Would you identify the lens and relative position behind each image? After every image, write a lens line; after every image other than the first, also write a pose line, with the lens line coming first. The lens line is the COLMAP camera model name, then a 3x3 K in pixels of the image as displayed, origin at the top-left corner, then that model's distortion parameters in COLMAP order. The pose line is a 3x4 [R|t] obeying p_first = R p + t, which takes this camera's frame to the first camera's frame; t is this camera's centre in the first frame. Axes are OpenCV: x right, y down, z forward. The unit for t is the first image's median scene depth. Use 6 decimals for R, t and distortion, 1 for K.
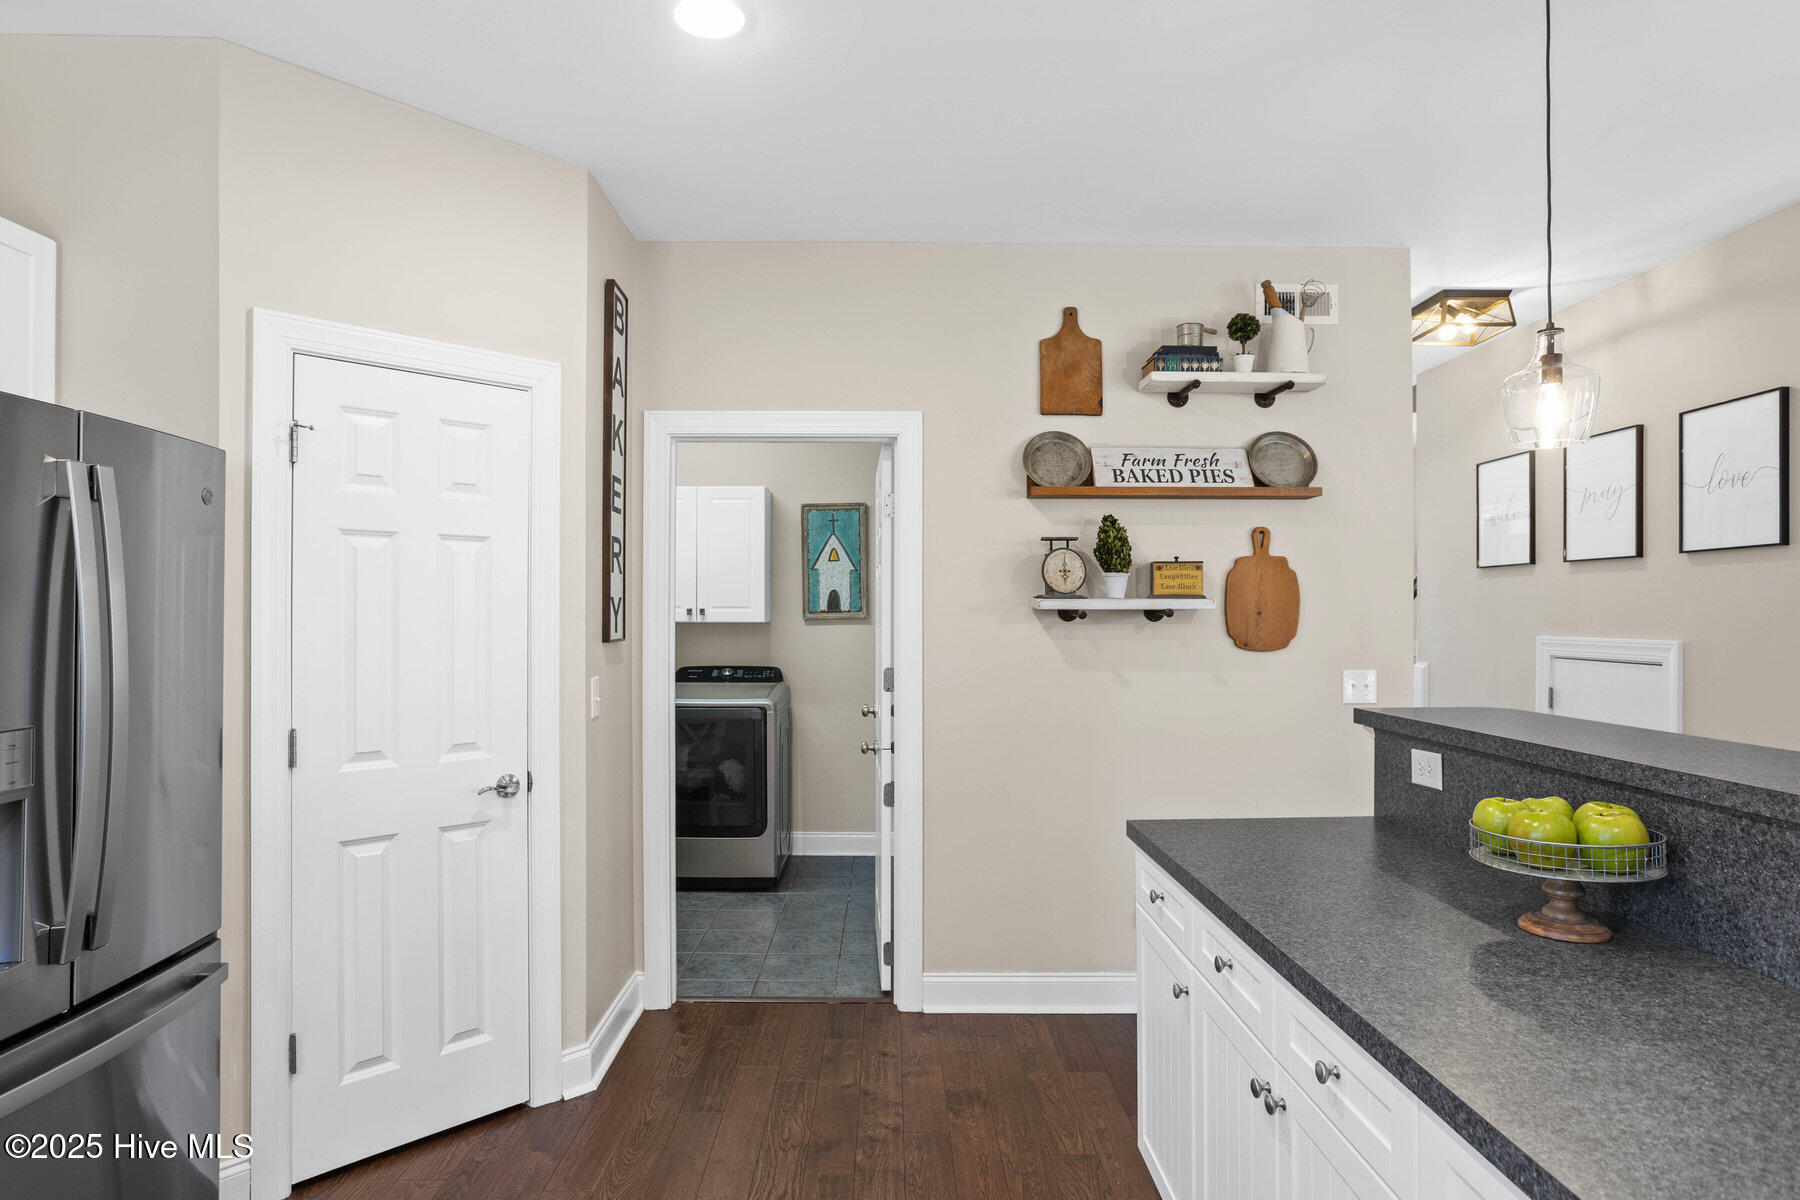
lens RADIAL K [[973.0, 0, 900.0], [0, 973.0, 613.3], [0, 0, 1]] dist [-0.015388, 0.004420]
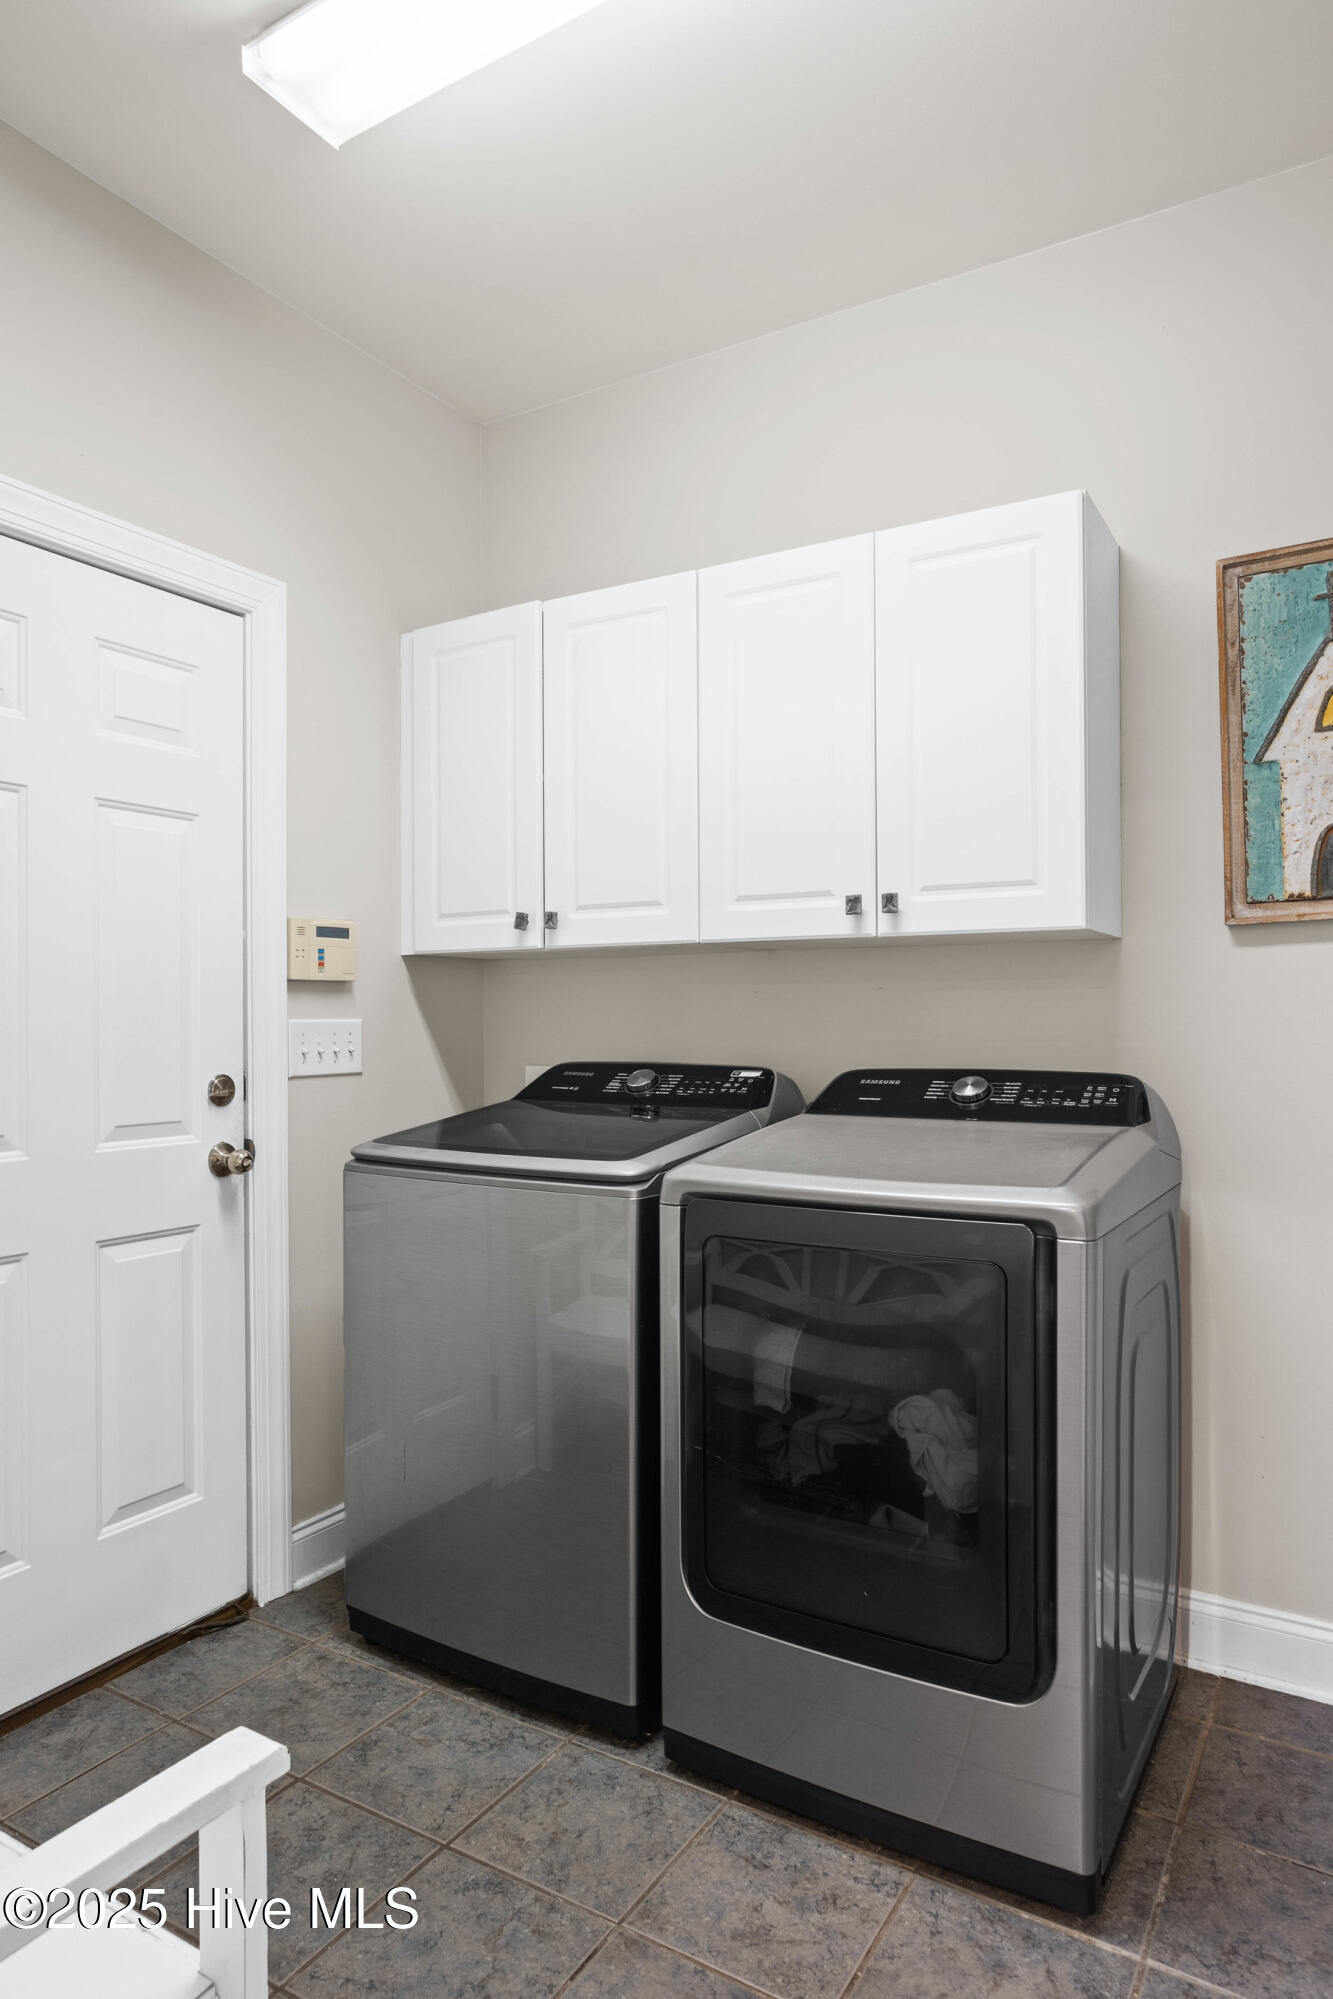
lens RADIAL K [[1233.6, 0, 663.4], [0, 1233.6, 1030.3], [0, 0, 1]] dist [-0.031883, 0.016802]
pose [[0.848335, -0.000531, -0.529459, -0.046369], [0.005280, 0.999958, 0.007457, 0.037509], [0.529433, -0.009121, 0.848302, 0.595193]]
